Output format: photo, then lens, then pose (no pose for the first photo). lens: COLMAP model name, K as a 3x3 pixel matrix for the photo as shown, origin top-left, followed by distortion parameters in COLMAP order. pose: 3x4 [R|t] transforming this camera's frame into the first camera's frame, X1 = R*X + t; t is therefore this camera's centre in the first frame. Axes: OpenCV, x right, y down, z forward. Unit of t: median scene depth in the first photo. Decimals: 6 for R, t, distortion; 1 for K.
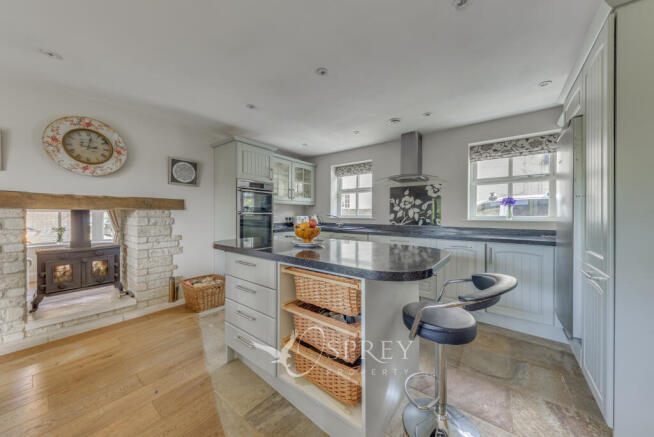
lens RADIAL K [[226.0, 0, 328.8], [0, 226.0, 215.5], [0, 0, 1]] dist [0.001737, -0.000298]
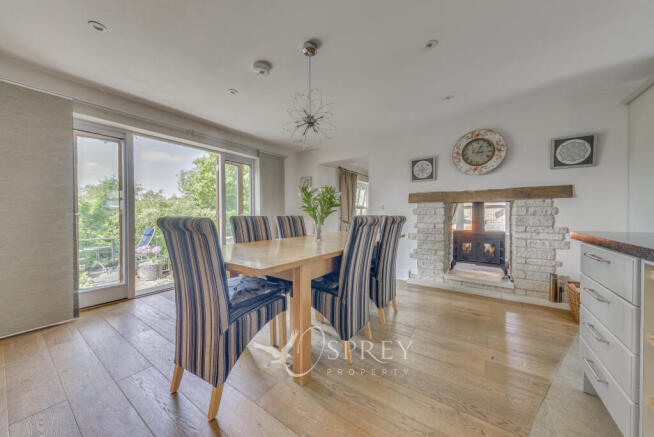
lens RADIAL K [[226.0, 0, 327.5], [0, 226.0, 215.8], [0, 0, 1]] dist [0.001737, -0.000298]
pose [[0.042836, 0.006956, -0.999058, 0.168604], [-0.004501, 0.999967, 0.006770, 0.046548], [0.999072, 0.004207, 0.042866, 0.080337]]
